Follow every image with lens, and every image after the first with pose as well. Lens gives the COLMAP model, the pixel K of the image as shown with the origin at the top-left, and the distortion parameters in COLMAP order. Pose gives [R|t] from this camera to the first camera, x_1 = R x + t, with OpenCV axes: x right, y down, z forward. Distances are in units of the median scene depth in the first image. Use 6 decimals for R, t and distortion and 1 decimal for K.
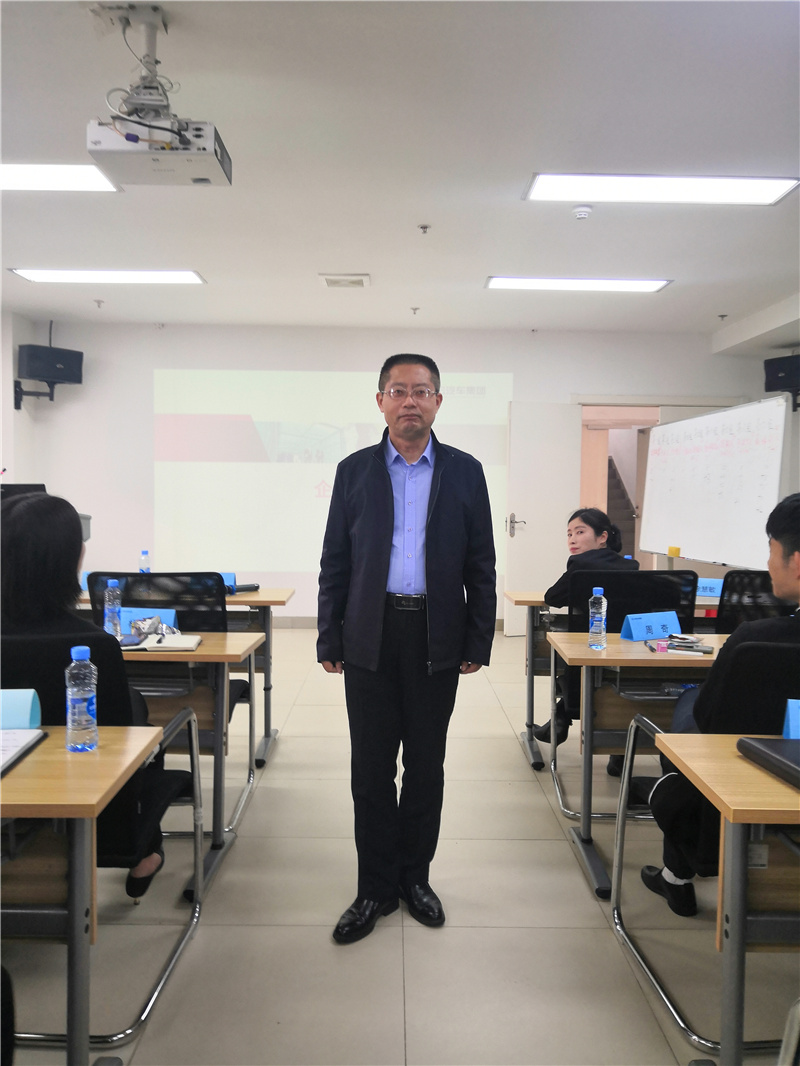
lens RADIAL K [[842.8, 0, 400.0], [0, 842.8, 533.0], [0, 0, 1]] dist [-0.001312, -0.005677]
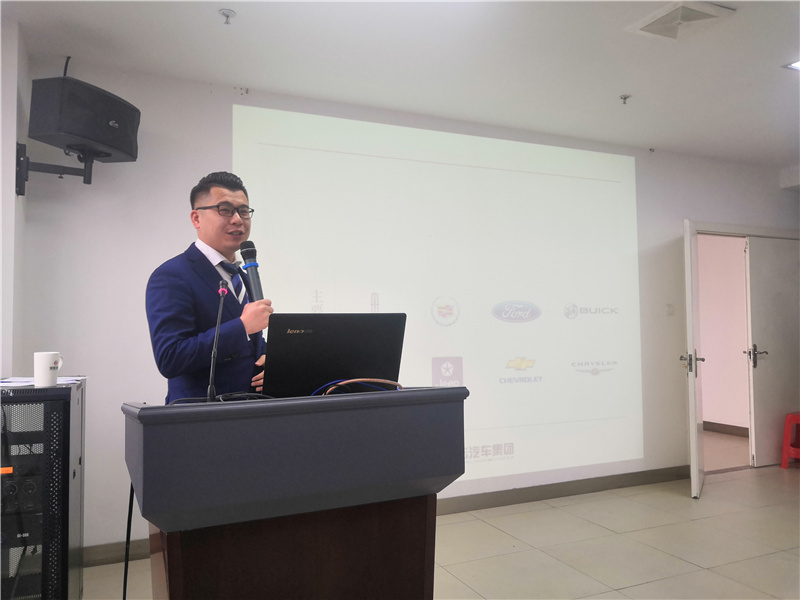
lens RADIAL K [[626.9, 0, 400.0], [0, 626.9, 300.0], [0, 0, 1]] dist [0.002562, -0.002562]
pose [[0.916518, -0.003357, 0.399980, -0.389355], [0.037916, 0.996191, -0.078522, -0.034660], [-0.398193, 0.087132, 0.913154, 0.525688]]
